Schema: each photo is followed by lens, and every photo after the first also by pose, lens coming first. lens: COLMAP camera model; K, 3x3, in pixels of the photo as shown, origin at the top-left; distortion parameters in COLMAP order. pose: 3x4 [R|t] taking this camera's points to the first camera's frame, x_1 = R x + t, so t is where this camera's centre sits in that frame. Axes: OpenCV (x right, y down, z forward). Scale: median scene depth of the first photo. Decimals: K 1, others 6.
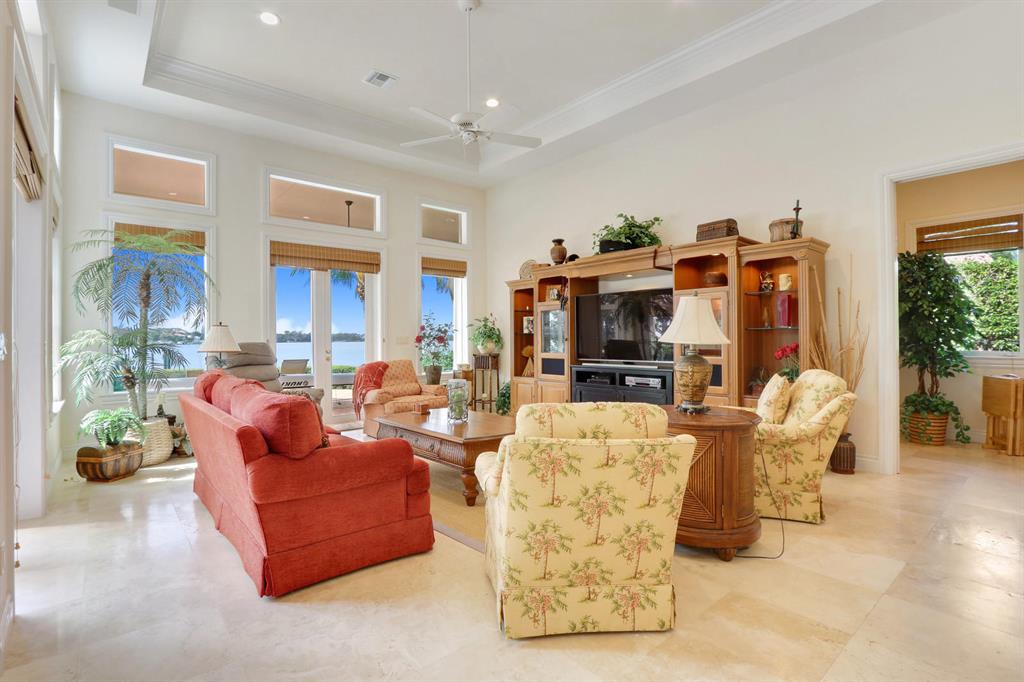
lens RADIAL K [[481.5, 0, 498.3], [0, 481.5, 337.0], [0, 0, 1]] dist [-0.017603, 0.000142]
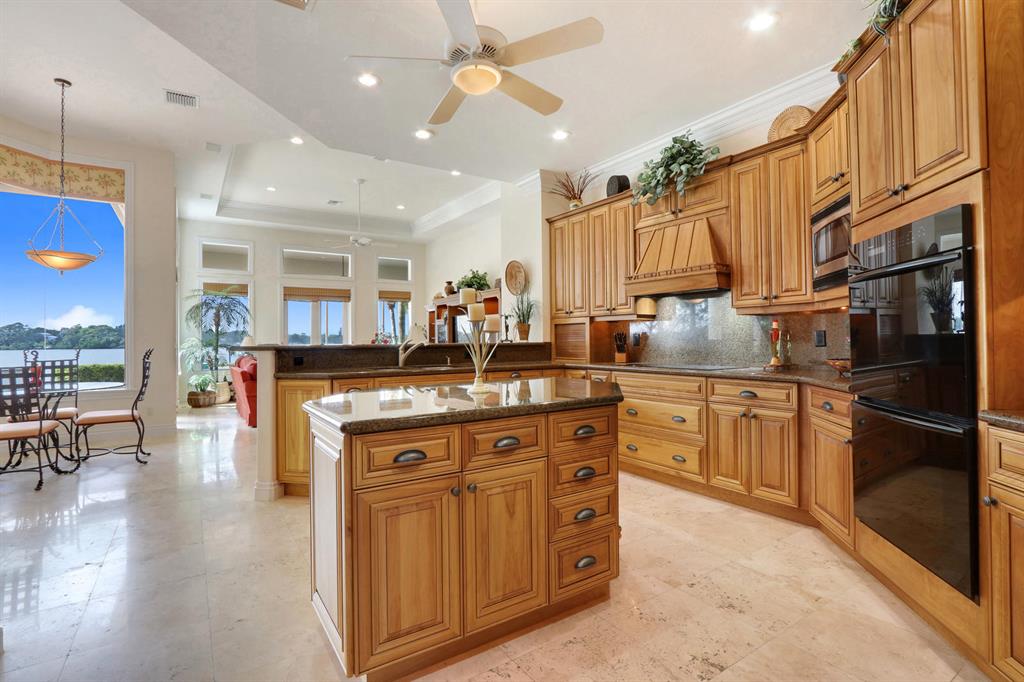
lens RADIAL K [[481.5, 0, 498.3], [0, 481.5, 337.0], [0, 0, 1]] dist [-0.017603, 0.000142]
pose [[0.992999, -0.002164, -0.118104, 0.650422], [0.002099, 0.999998, -0.000679, -0.012994], [0.118106, 0.000426, 0.993001, -0.833792]]
